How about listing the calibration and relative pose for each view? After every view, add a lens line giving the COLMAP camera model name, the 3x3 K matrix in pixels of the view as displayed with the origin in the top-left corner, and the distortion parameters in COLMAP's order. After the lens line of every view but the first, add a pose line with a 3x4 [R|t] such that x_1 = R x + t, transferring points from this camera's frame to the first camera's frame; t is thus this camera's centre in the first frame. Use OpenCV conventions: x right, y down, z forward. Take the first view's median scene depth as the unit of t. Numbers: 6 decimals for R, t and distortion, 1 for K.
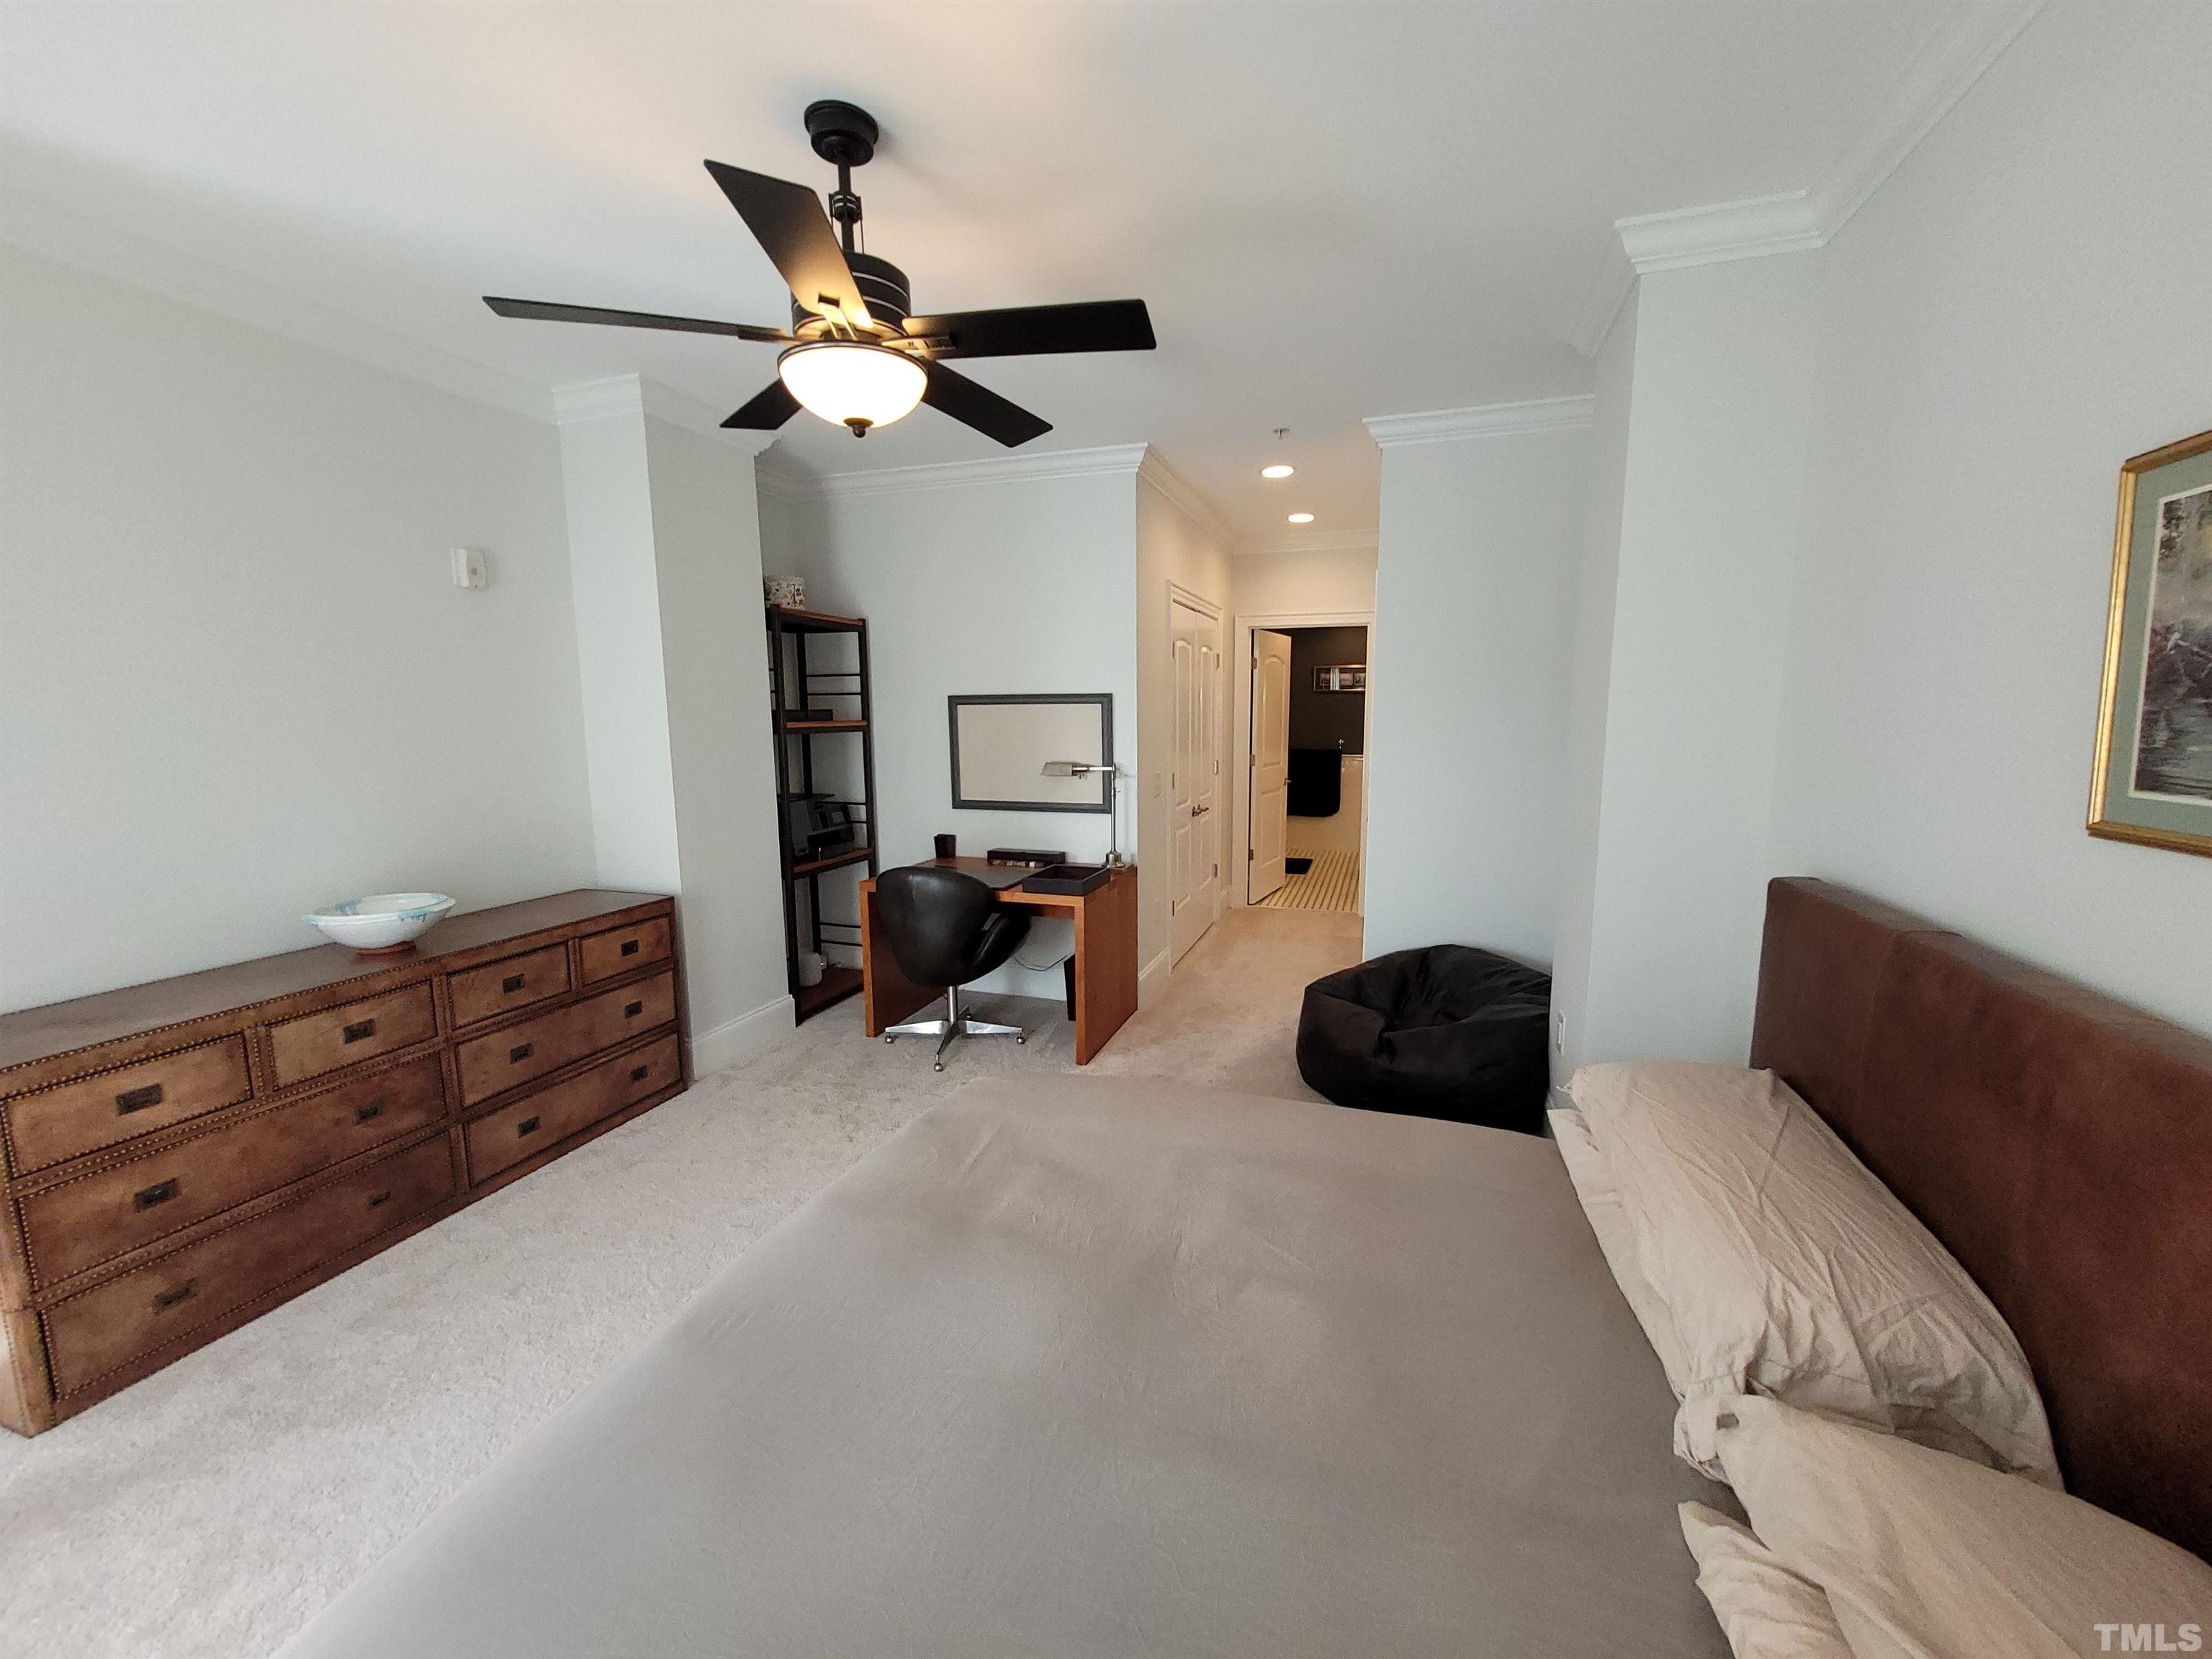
lens RADIAL K [[830.3, 0, 1106.0], [0, 830.3, 829.5], [0, 0, 1]] dist [-0.000750, -0.000030]
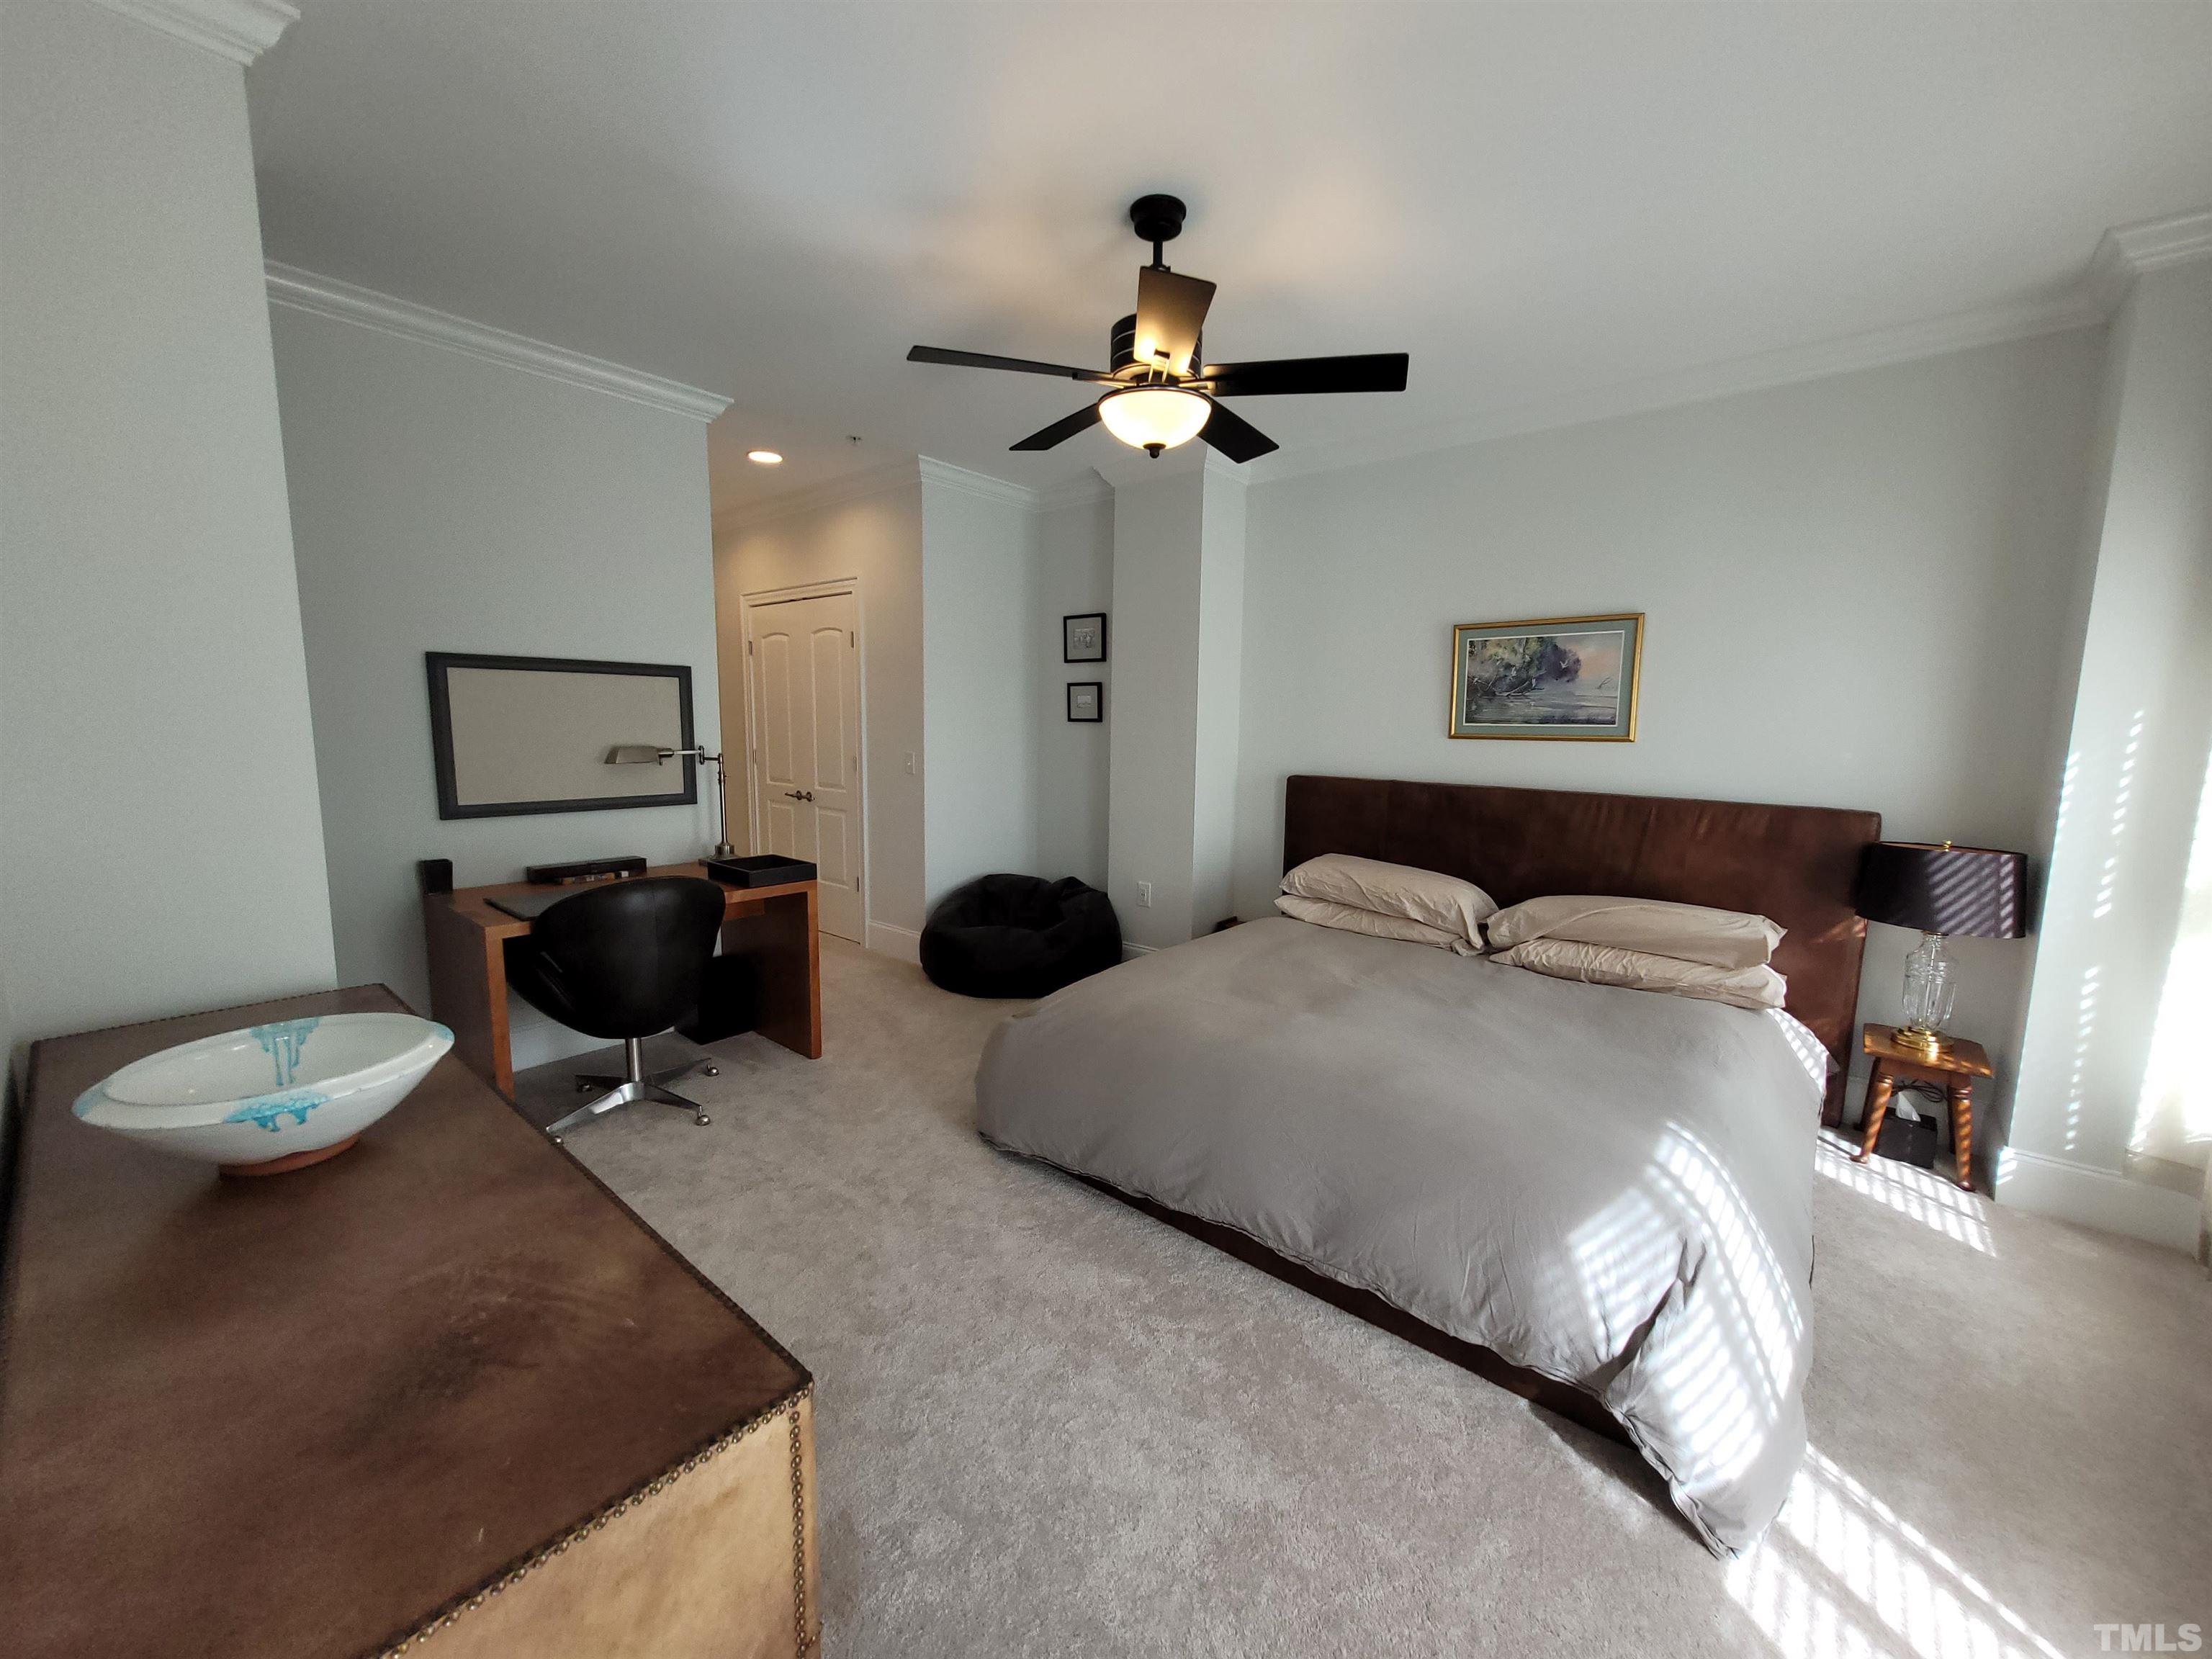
lens RADIAL K [[857.7, 0, 1115.1], [0, 857.7, 828.0], [0, 0, 1]] dist [0.008813, -0.001528]
pose [[0.396594, -0.104258, 0.912055, -0.651883], [0.112194, 0.991587, 0.064563, -0.002657], [-0.911112, 0.076722, 0.404955, 0.231249]]
